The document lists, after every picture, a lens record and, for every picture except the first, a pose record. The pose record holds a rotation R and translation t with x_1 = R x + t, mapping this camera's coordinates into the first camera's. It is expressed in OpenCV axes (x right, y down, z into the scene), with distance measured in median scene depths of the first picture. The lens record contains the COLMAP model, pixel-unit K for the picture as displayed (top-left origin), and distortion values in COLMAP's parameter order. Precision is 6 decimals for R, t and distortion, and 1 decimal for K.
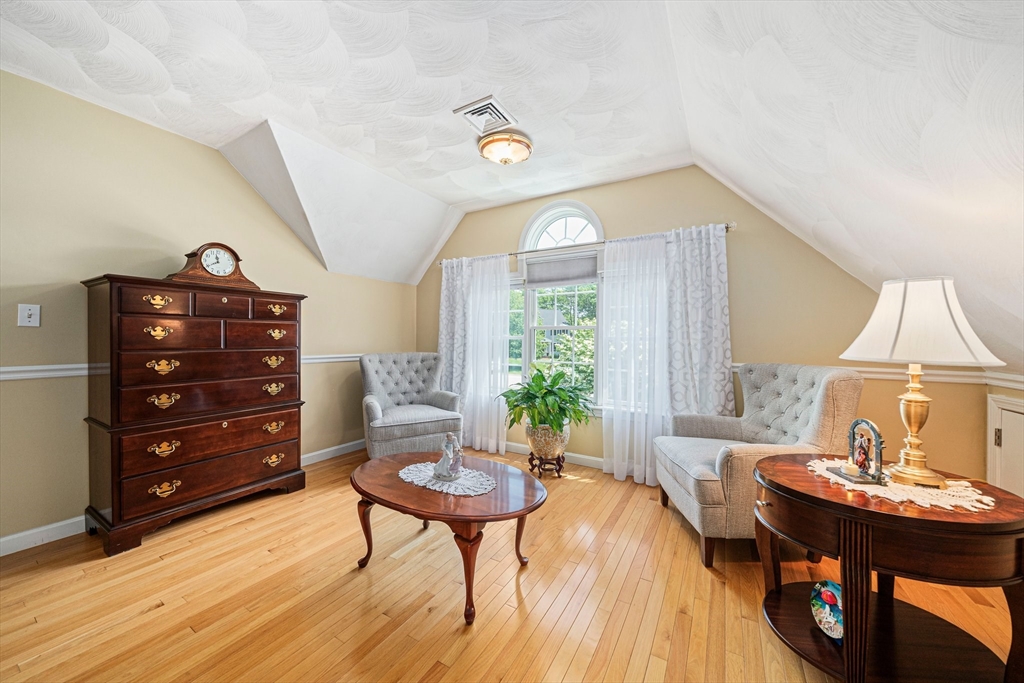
lens RADIAL K [[358.2, 0, 514.5], [0, 358.2, 340.4], [0, 0, 1]] dist [-0.002469, -0.000344]
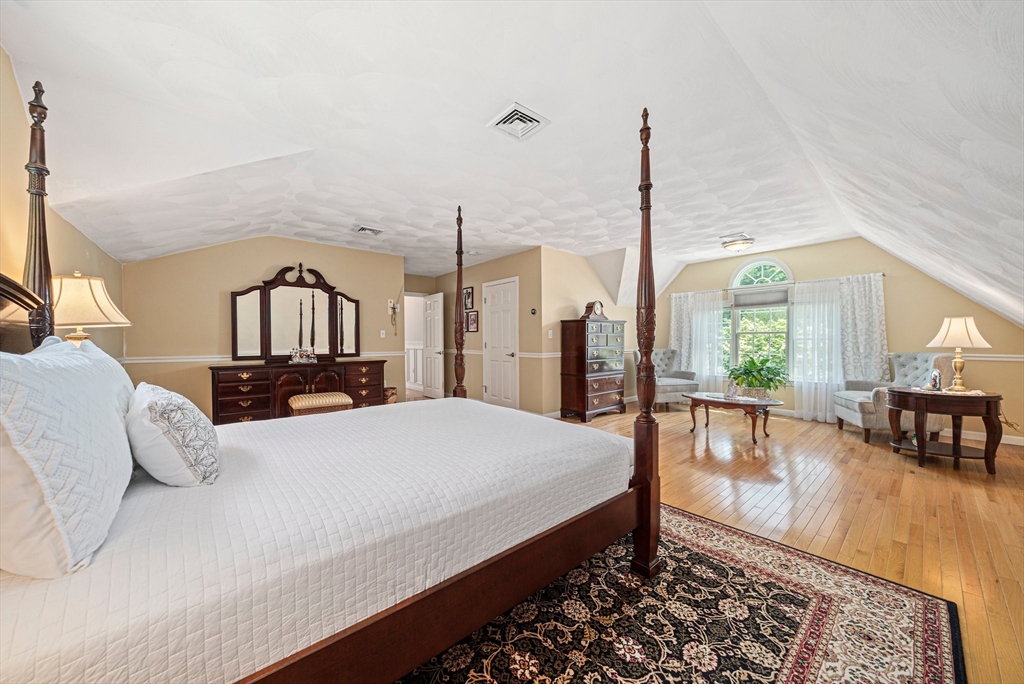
lens RADIAL K [[358.2, 0, 509.1], [0, 358.2, 344.4], [0, 0, 1]] dist [-0.002469, -0.000344]
pose [[0.944227, -0.010150, -0.329138, -0.550508], [0.012088, 0.999920, 0.003840, -0.005240], [0.329073, -0.007604, 0.944274, -1.225434]]
